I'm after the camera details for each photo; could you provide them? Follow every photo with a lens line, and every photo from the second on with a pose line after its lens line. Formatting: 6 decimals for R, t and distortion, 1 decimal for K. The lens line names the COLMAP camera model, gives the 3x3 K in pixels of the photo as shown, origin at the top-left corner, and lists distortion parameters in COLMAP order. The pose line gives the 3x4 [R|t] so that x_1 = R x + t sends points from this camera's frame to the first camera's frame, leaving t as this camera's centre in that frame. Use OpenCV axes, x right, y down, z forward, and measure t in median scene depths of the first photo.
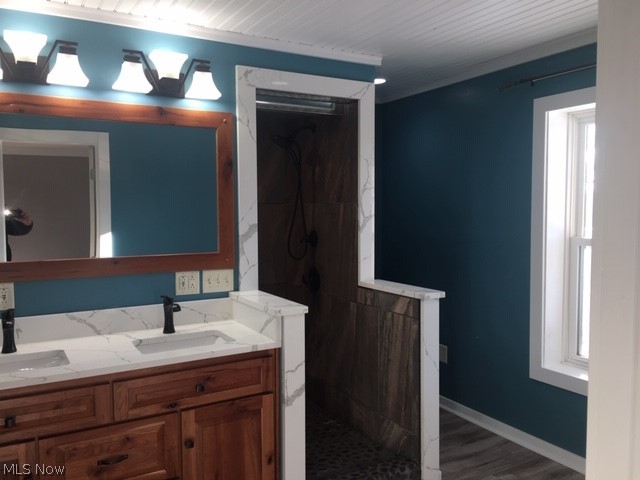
lens RADIAL K [[544.4, 0, 320.0], [0, 544.4, 239.4], [0, 0, 1]] dist [0.051977, -0.047532]
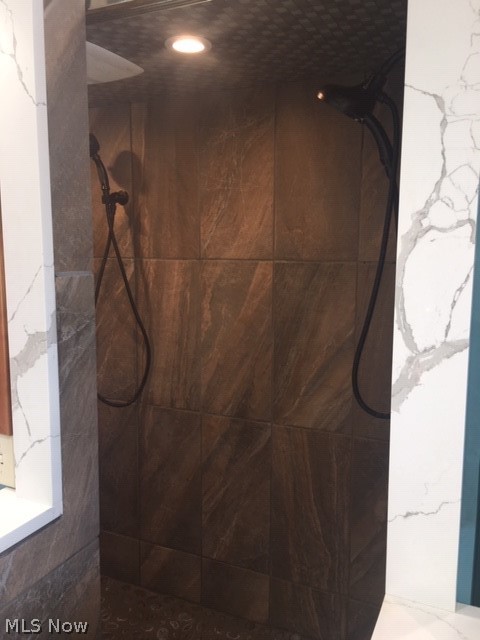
lens RADIAL K [[544.4, 0, 242.0], [0, 544.4, 319.5], [0, 0, 1]] dist [0.051977, -0.047532]
pose [[0.576499, 0.111221, -0.809493, 0.243167], [-0.061662, 0.993790, 0.092629, -0.075225], [0.814768, -0.003486, 0.579777, 0.844756]]
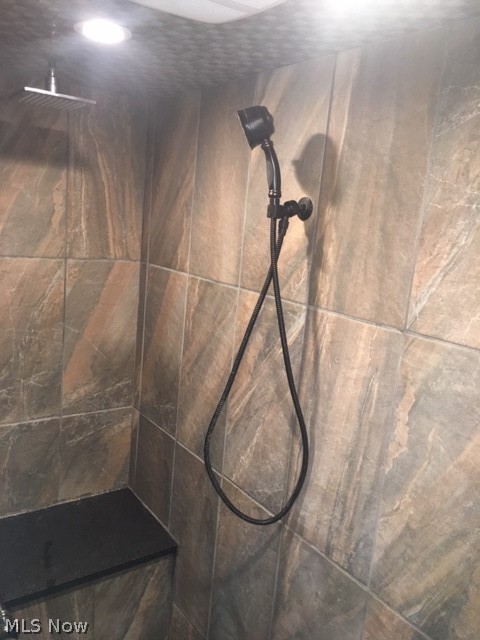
lens RADIAL K [[544.4, 0, 238.9], [0, 544.4, 321.2], [0, 0, 1]] dist [0.051977, -0.047532]
pose [[0.095205, 0.196358, -0.975899, 0.139512], [-0.151528, 0.971787, 0.180747, -0.104397], [0.983857, 0.130668, 0.122273, 0.930174]]
